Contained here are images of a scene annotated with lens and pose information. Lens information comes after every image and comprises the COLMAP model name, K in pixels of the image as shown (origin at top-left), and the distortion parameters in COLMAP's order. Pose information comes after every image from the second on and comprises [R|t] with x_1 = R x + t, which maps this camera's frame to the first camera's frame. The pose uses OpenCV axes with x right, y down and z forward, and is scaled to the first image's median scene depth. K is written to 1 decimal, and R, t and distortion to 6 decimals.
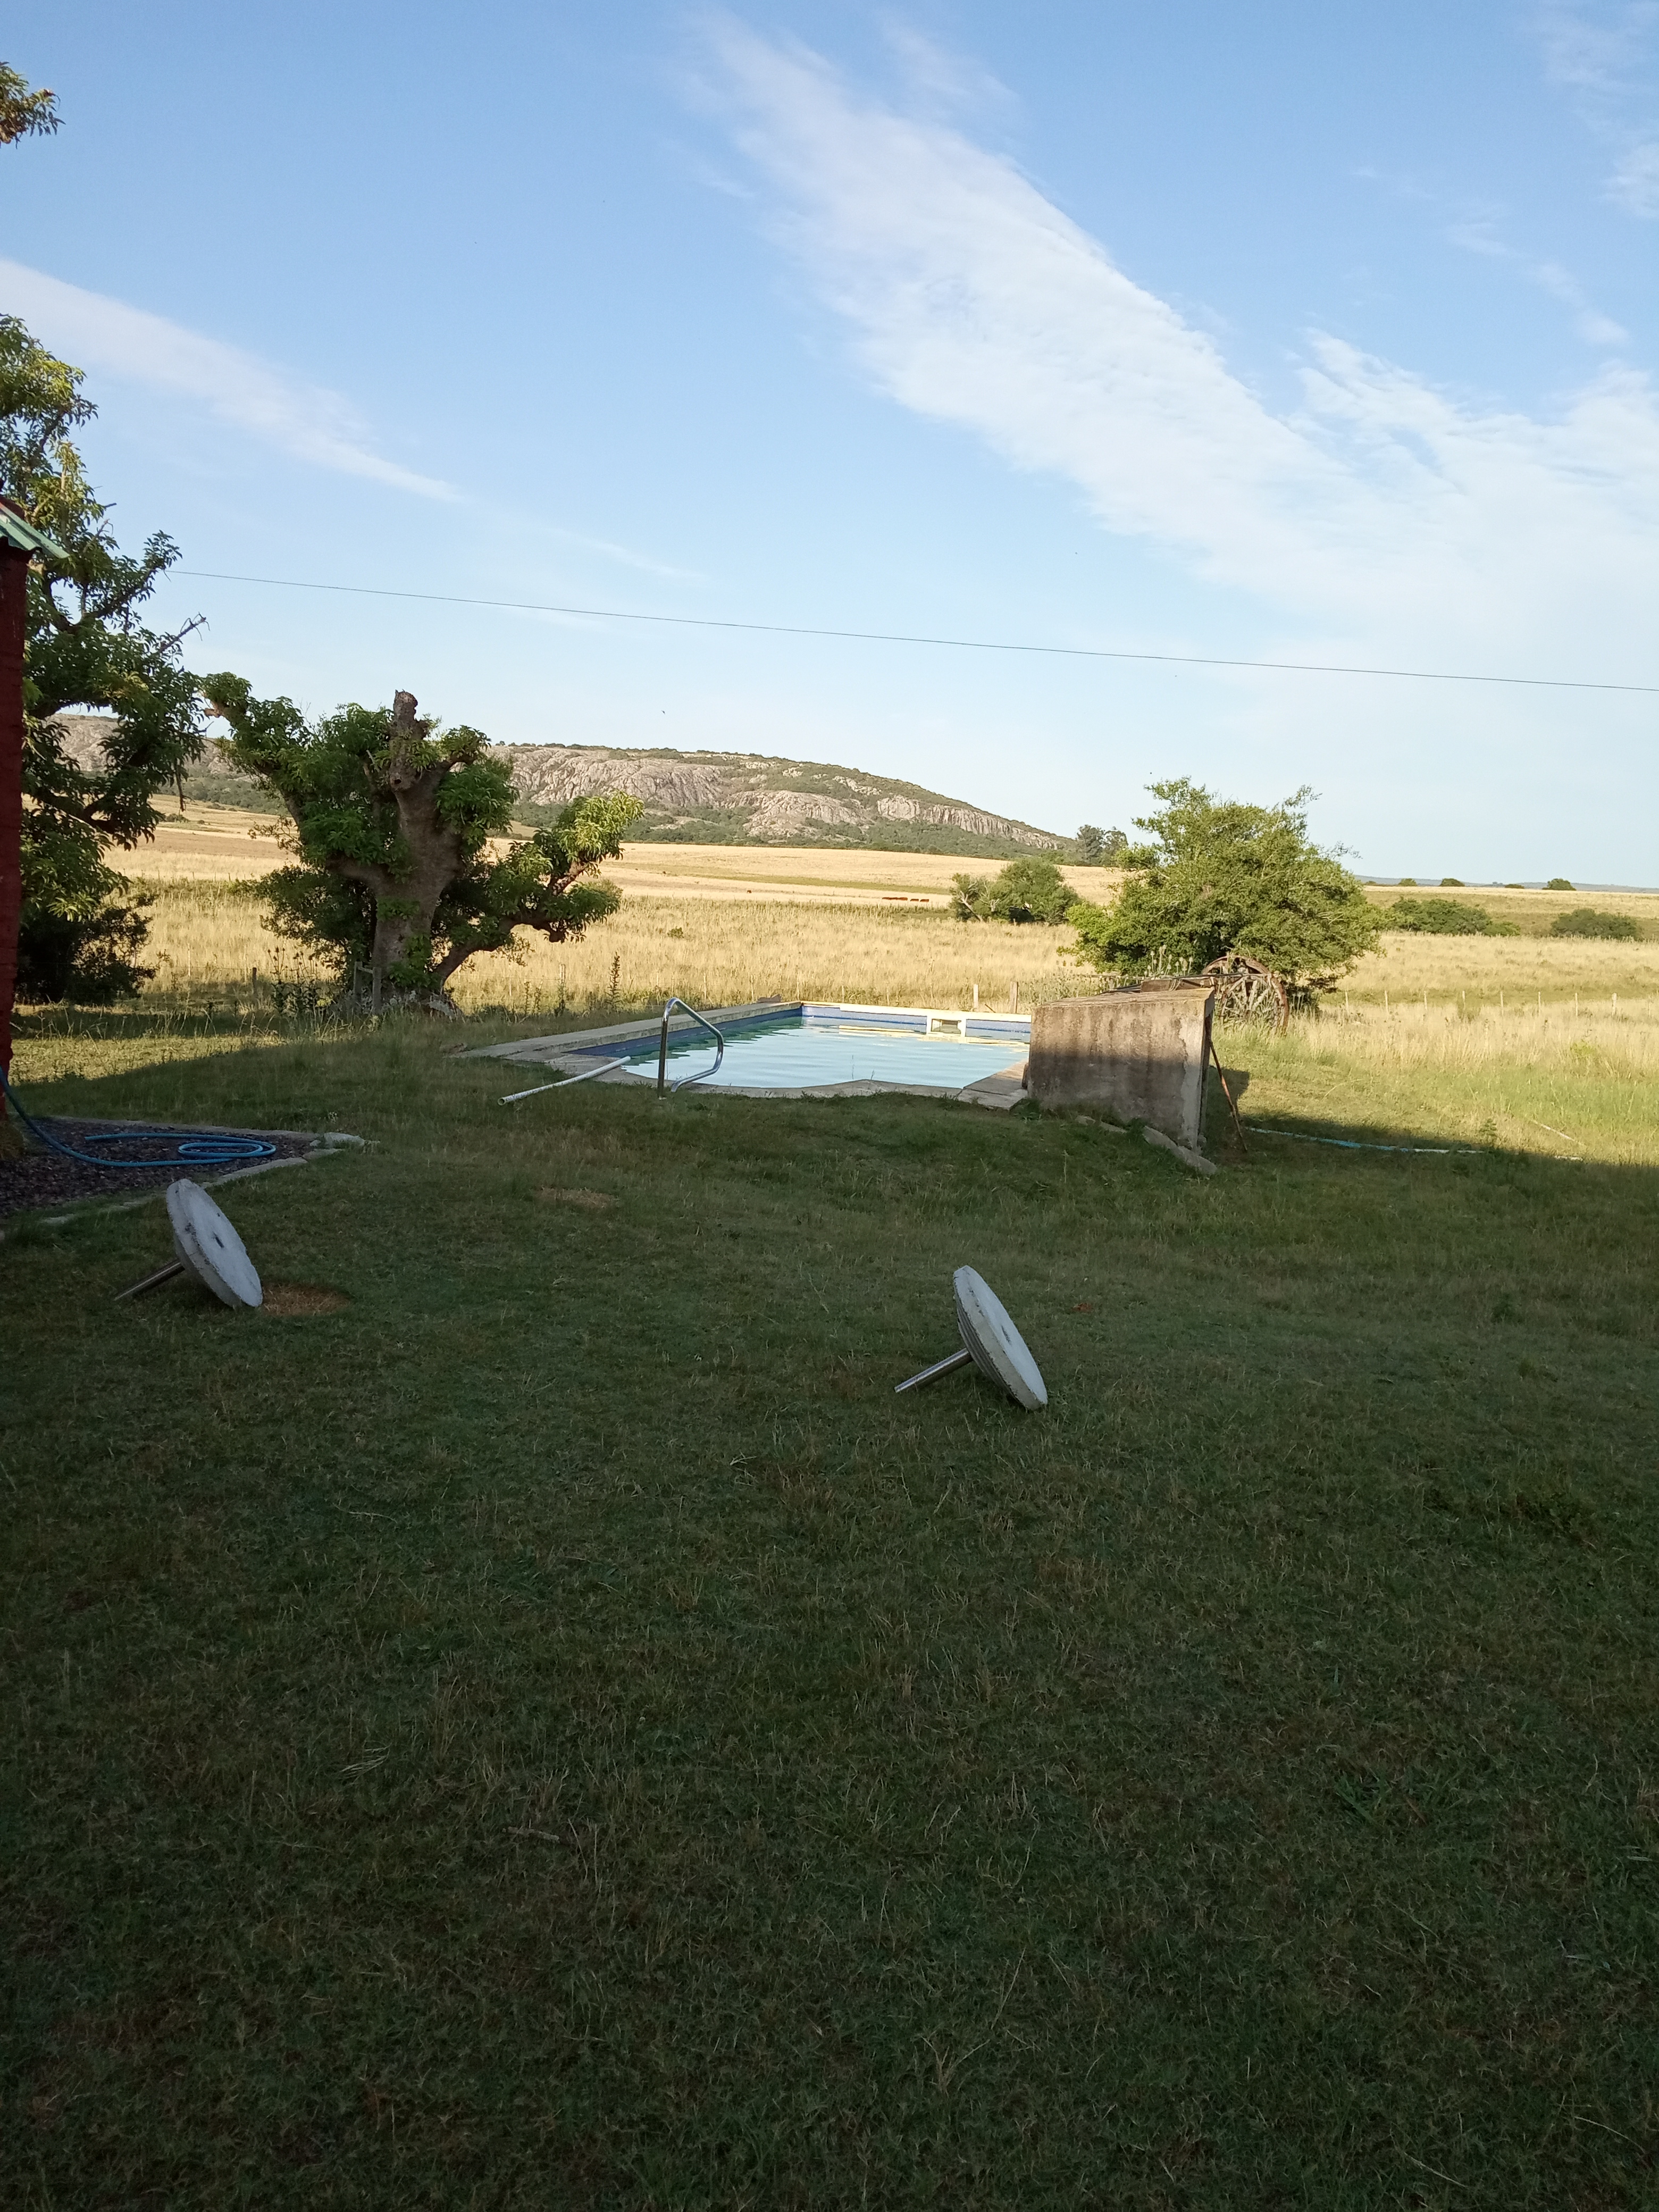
lens RADIAL K [[1774.0, 0, 829.5], [0, 1774.0, 1106.0], [0, 0, 1]] dist [0.130734, -0.215822]
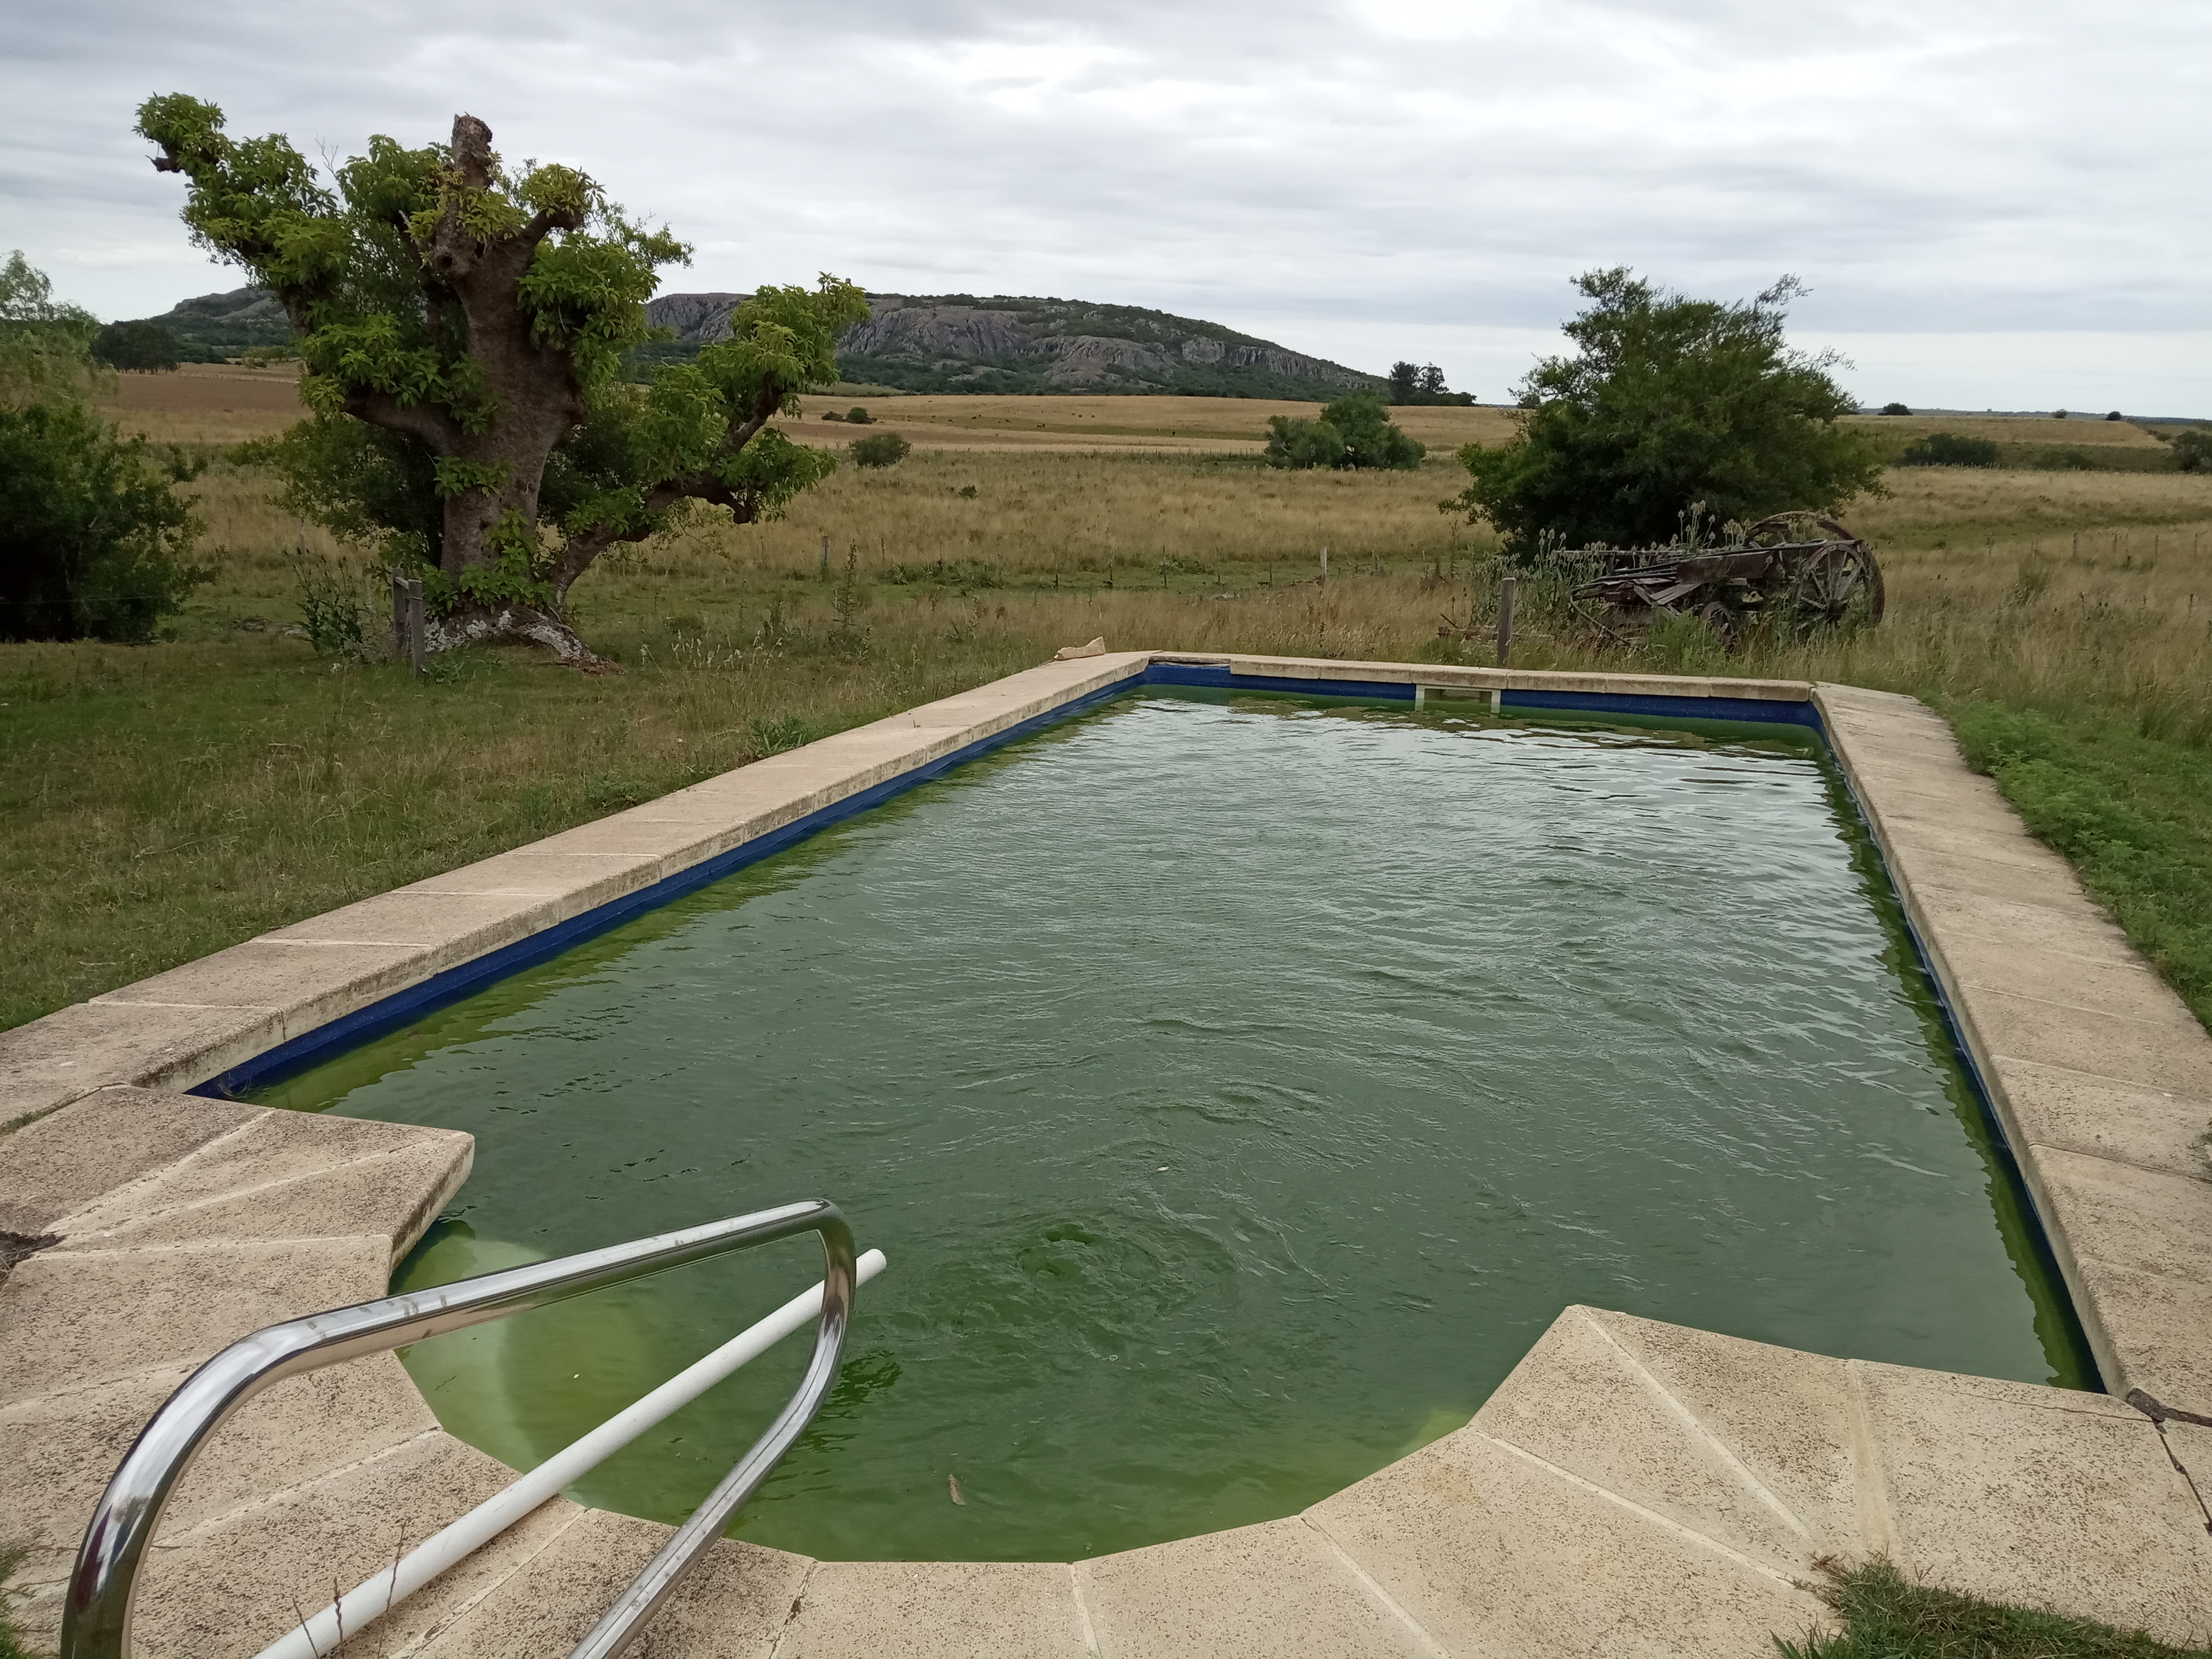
lens RADIAL K [[1774.0, 0, 1103.8], [0, 1774.0, 827.4], [0, 0, 1]] dist [0.130734, -0.215822]
pose [[0.999473, -0.023955, -0.021902, -0.003750], [0.025884, 0.995371, 0.092553, -0.011746], [0.019584, -0.093071, 0.995467, 0.104405]]
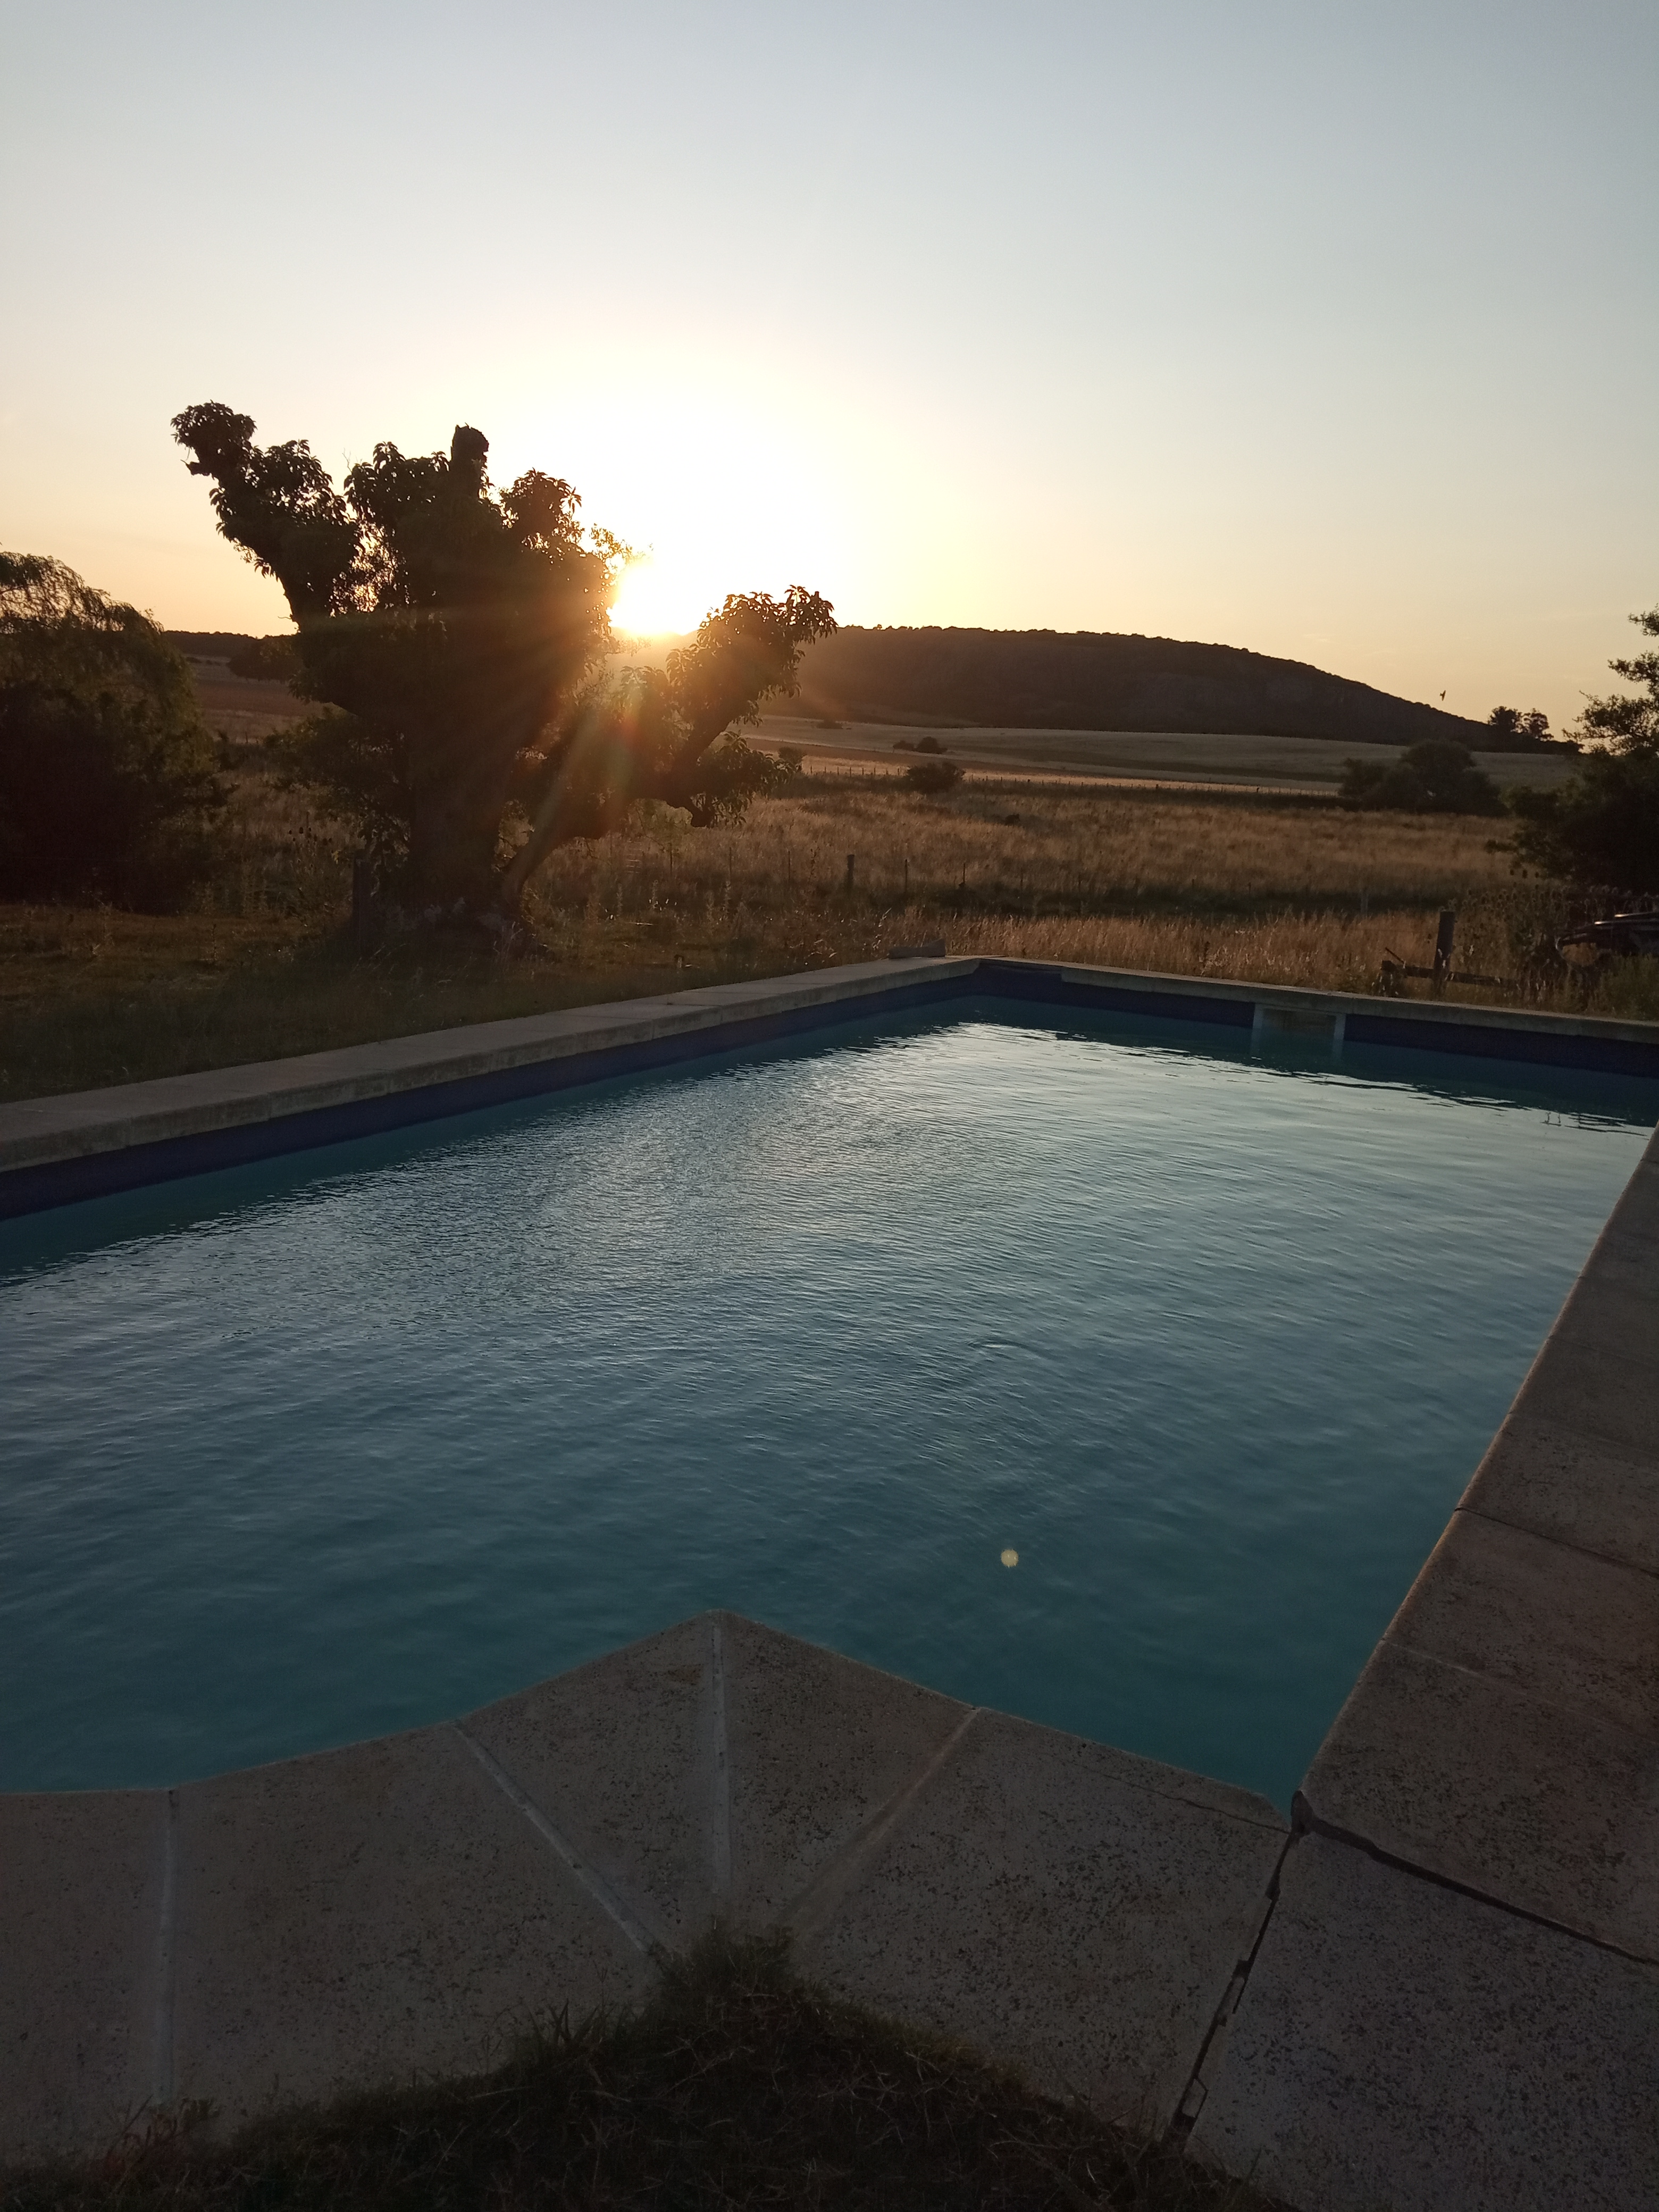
lens RADIAL K [[1759.8, 0, 817.3], [0, 1759.8, 1129.7], [0, 0, 1]] dist [0.130564, -0.205475]
pose [[0.977273, 0.050902, -0.205782, 0.008321], [-0.035259, 0.996252, 0.078984, -0.010042], [0.209031, -0.069933, 0.975405, 0.108832]]
